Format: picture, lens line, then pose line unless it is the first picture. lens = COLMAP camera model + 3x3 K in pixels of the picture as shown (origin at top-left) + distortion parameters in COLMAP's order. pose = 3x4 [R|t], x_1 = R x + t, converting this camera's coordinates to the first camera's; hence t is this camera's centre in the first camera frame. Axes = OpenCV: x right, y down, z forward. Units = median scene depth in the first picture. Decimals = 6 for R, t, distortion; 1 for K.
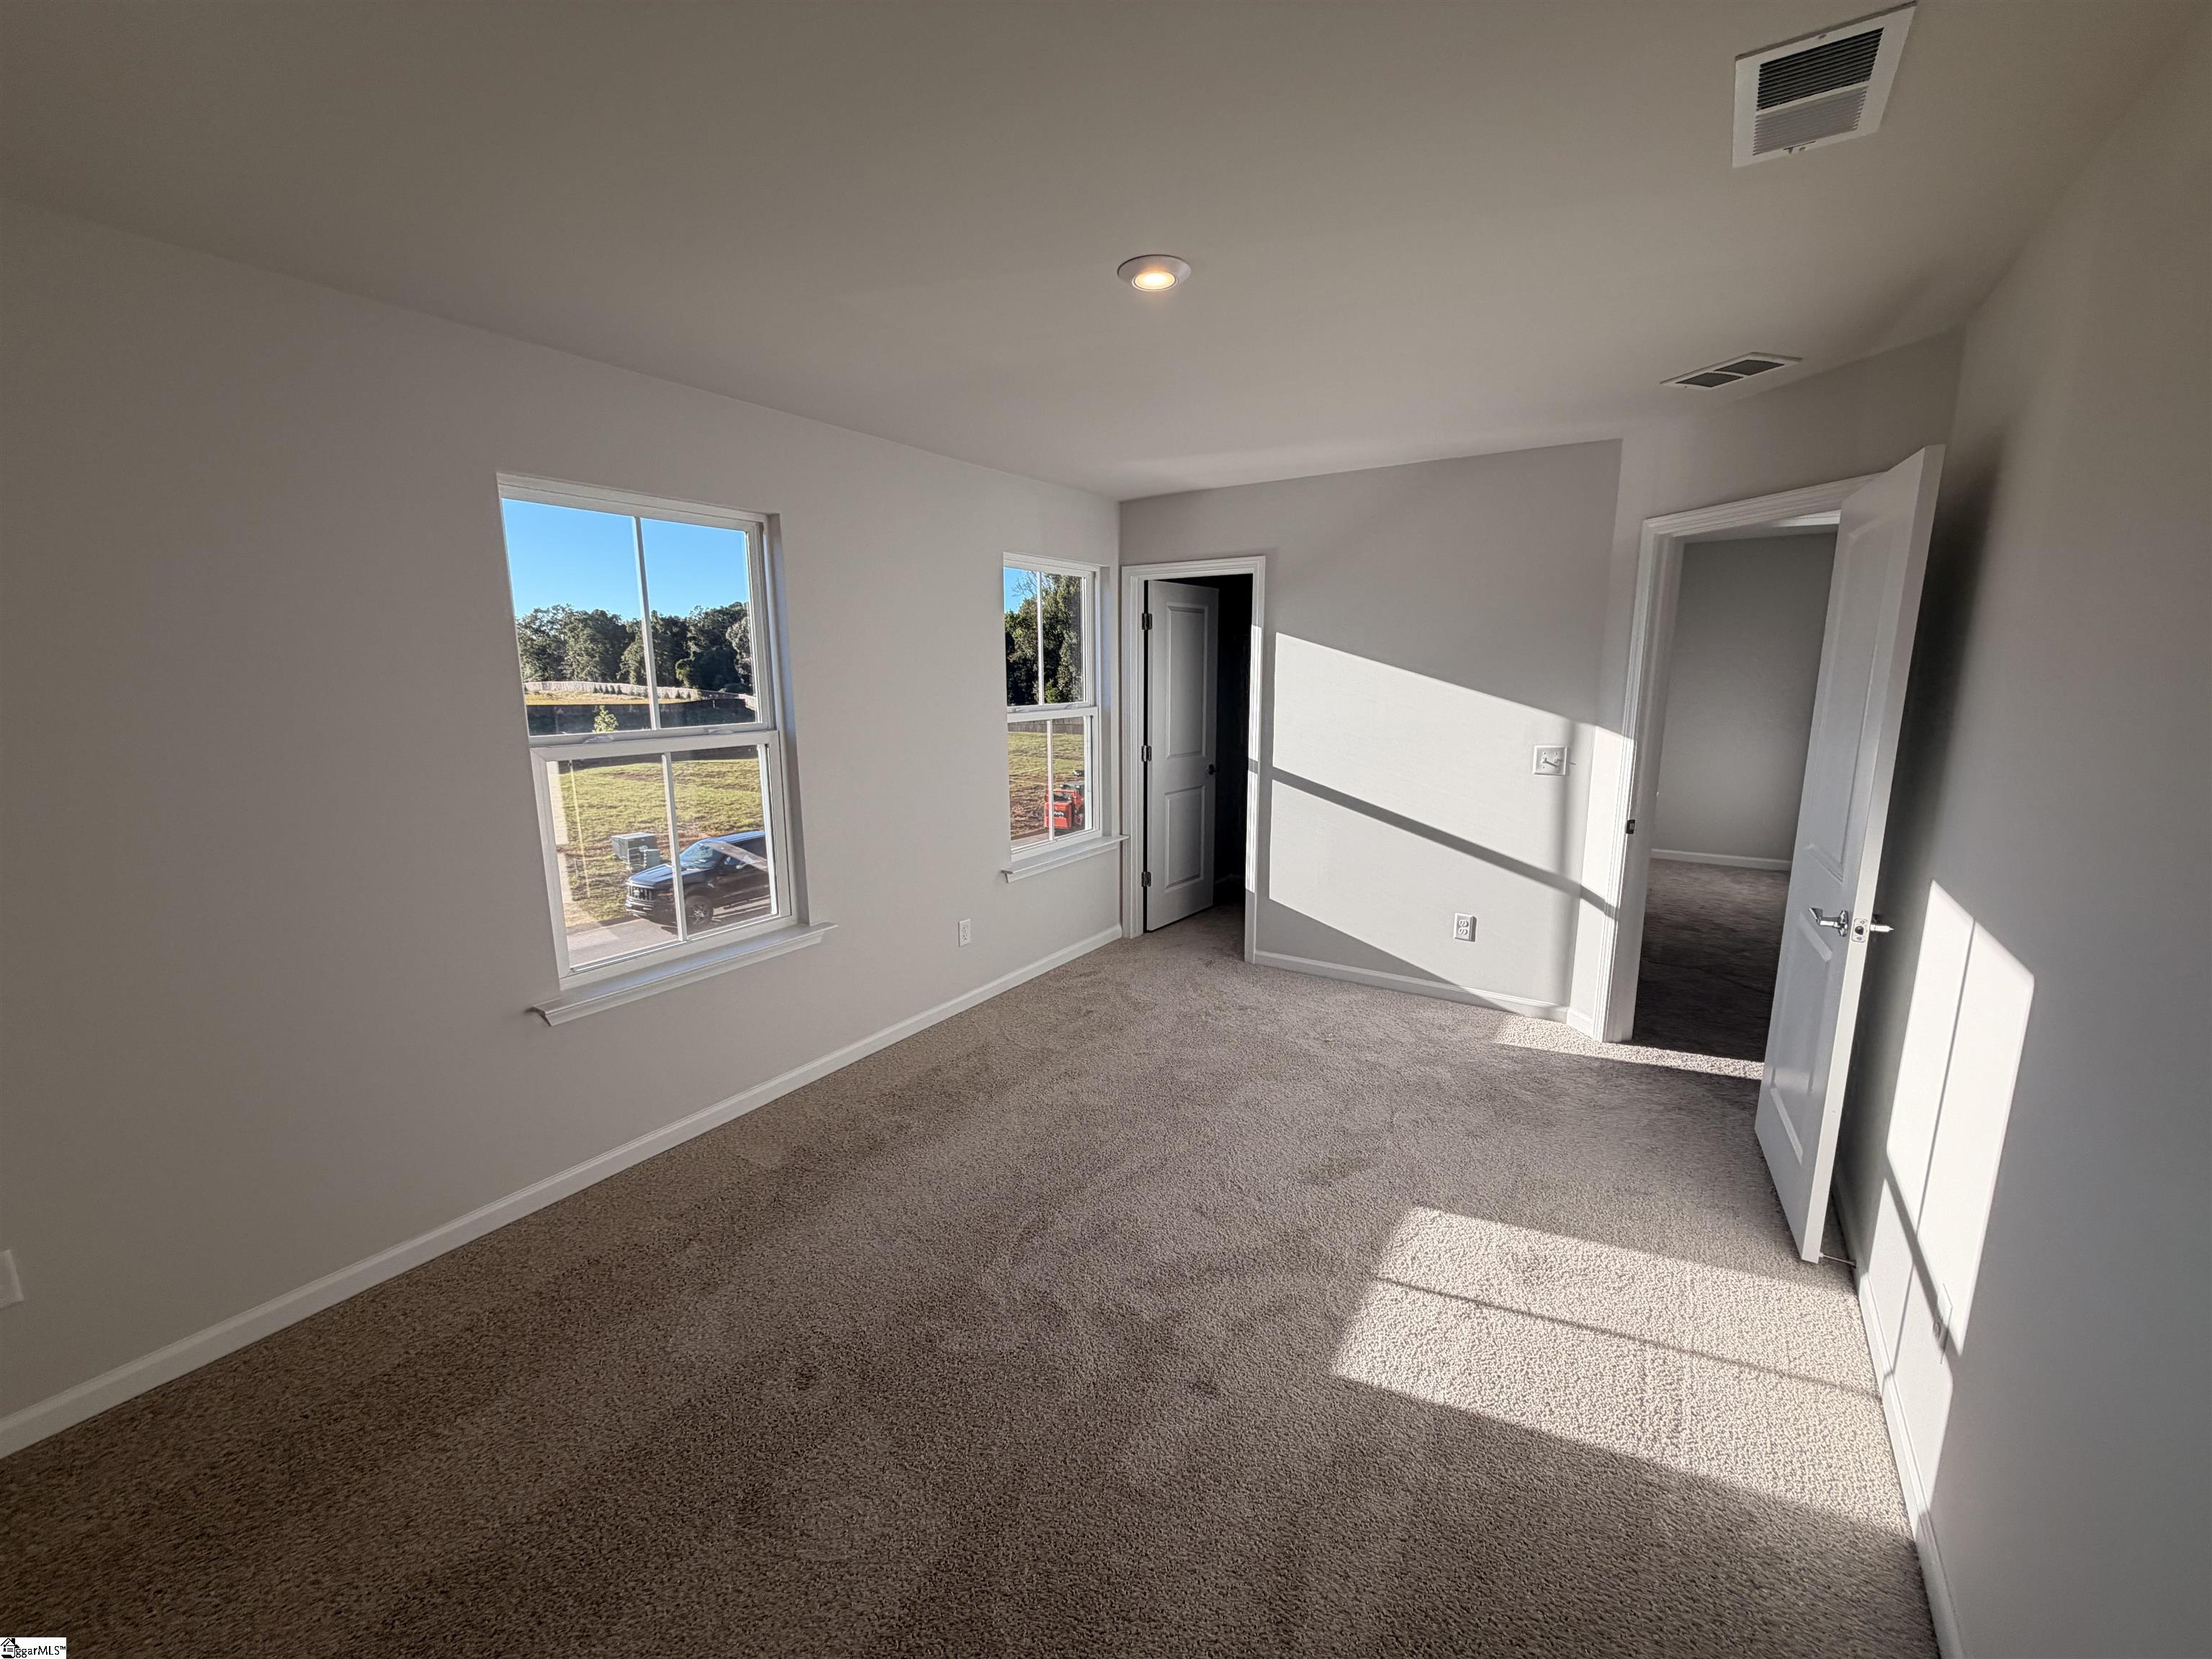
lens RADIAL K [[884.2, 0, 1098.8], [0, 884.2, 828.2], [0, 0, 1]] dist [0.000486, -0.000085]
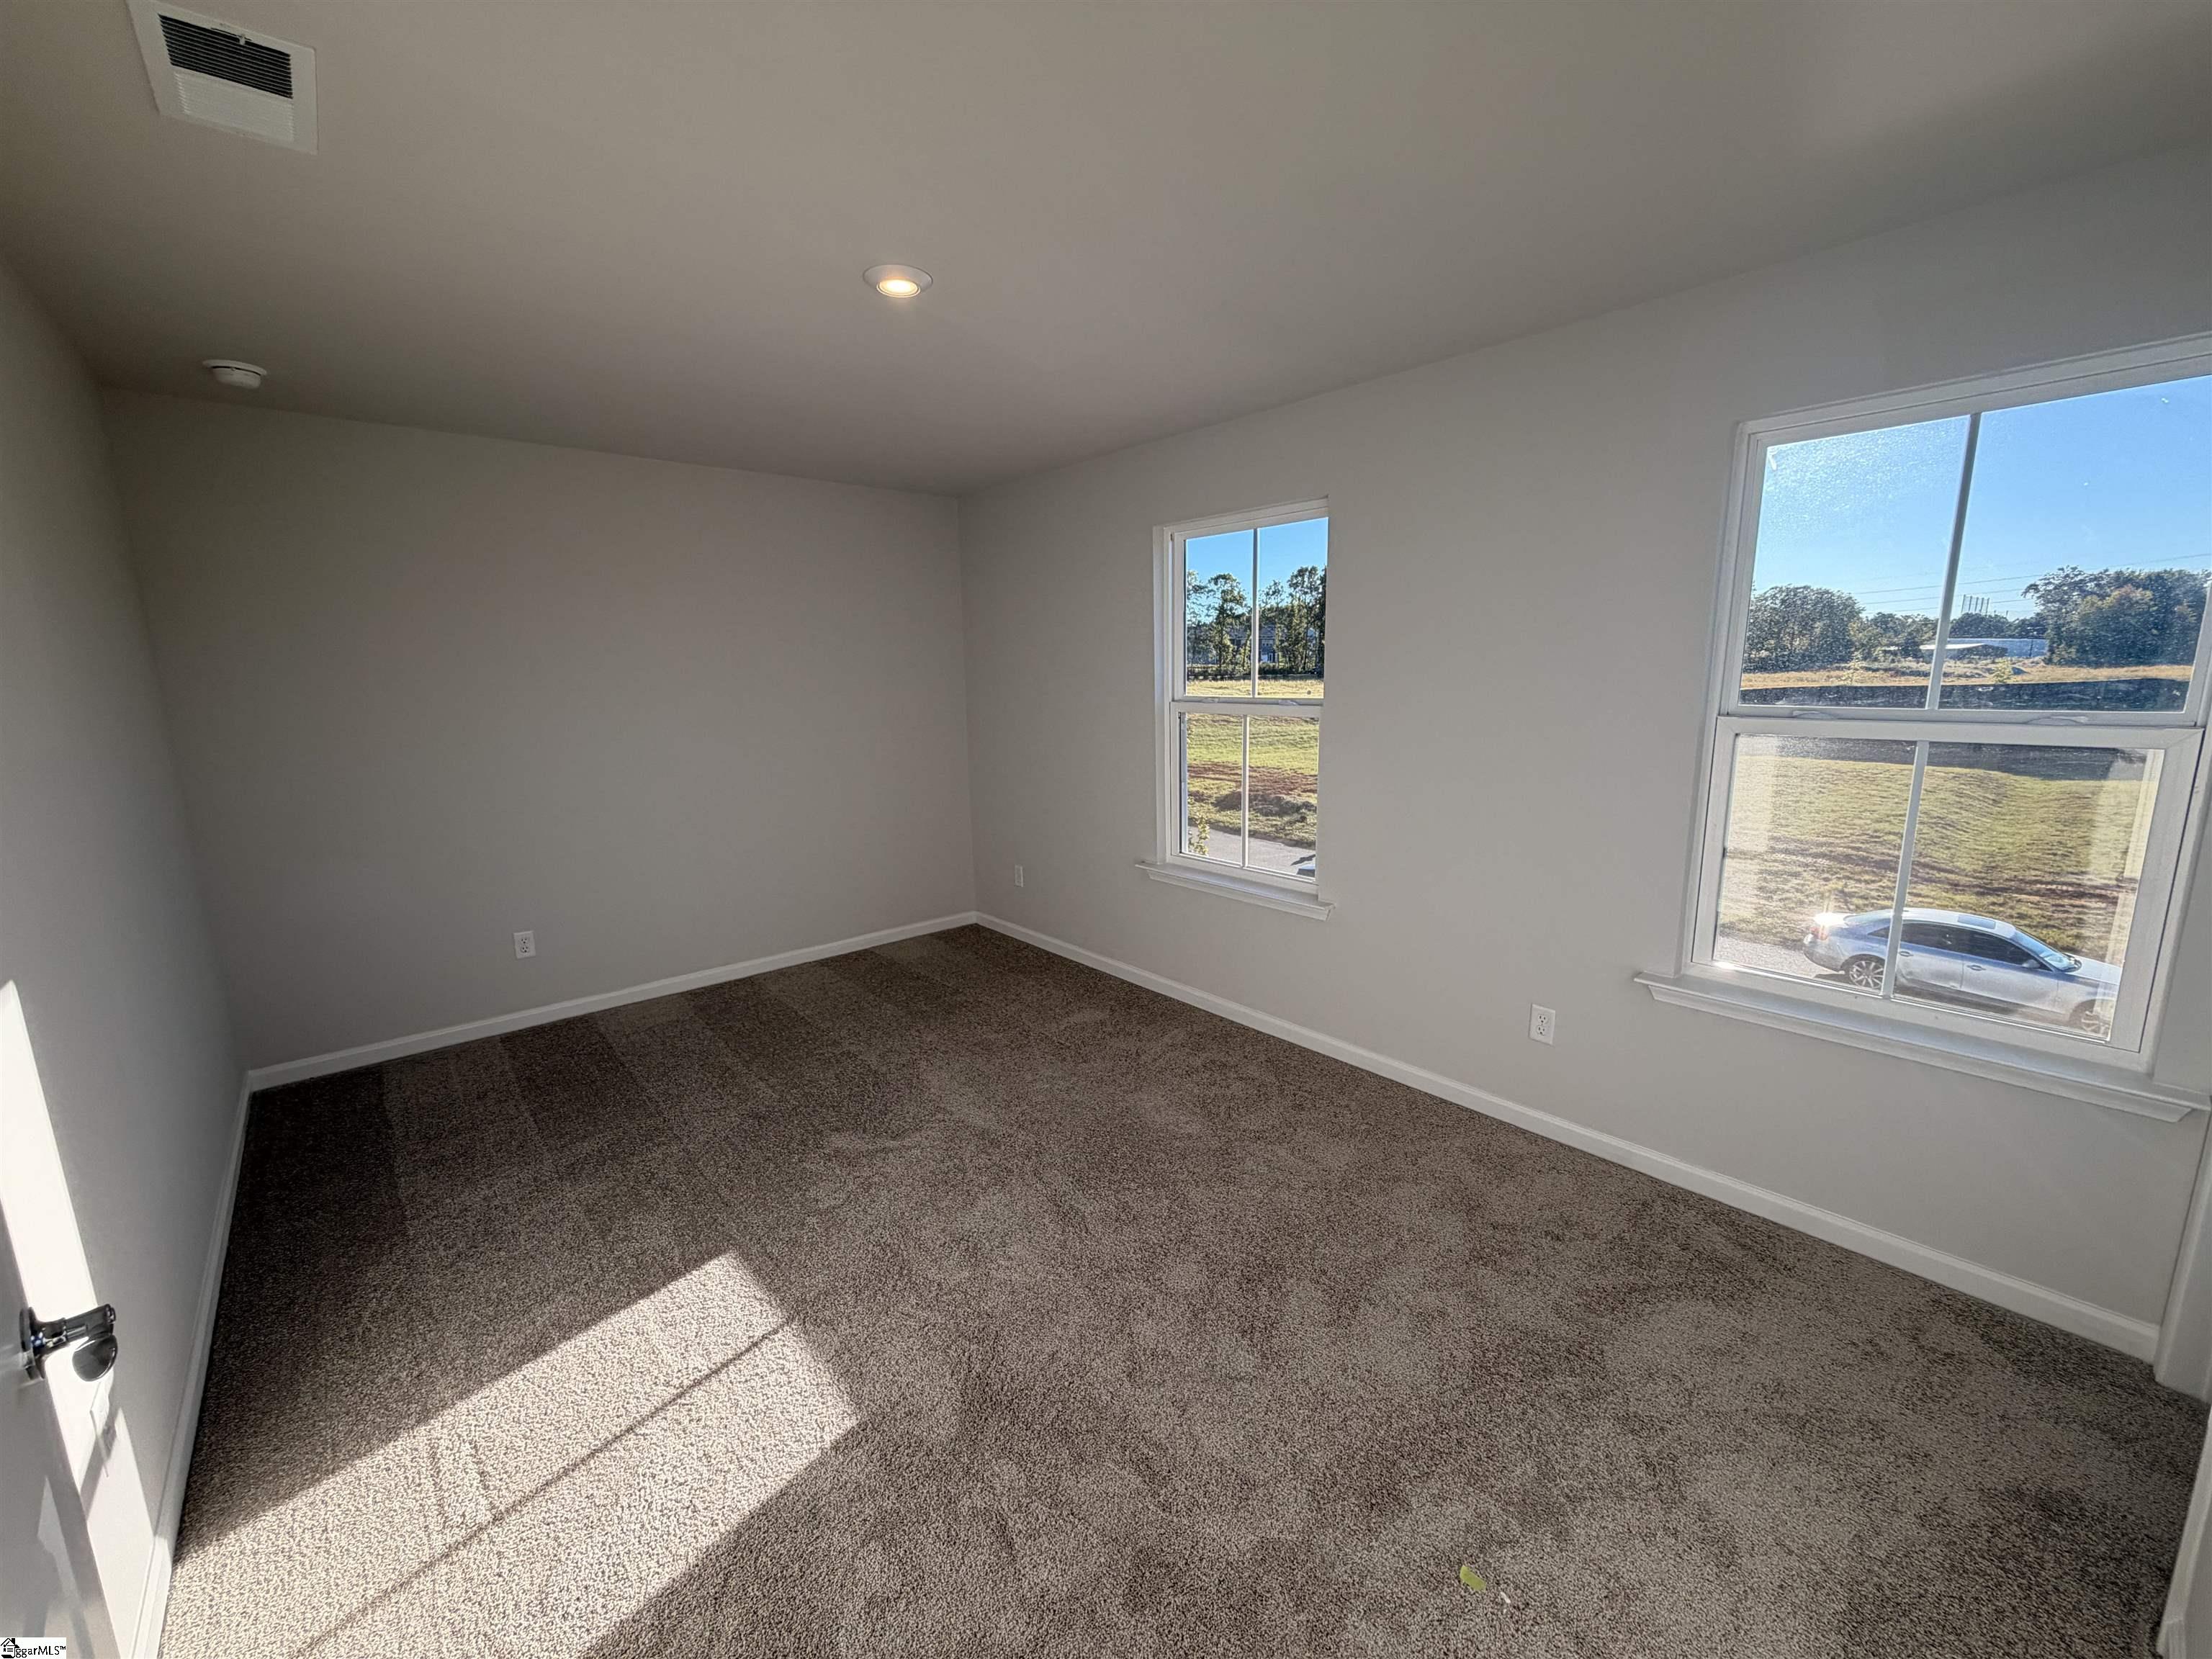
lens RADIAL K [[884.2, 0, 1098.8], [0, 884.2, 828.2], [0, 0, 1]] dist [0.000486, -0.000085]
pose [[-0.308956, 0.171807, -0.935430, 0.829999], [-0.131882, 0.966307, 0.221036, -0.191445], [0.941888, 0.191657, -0.275888, 1.236156]]
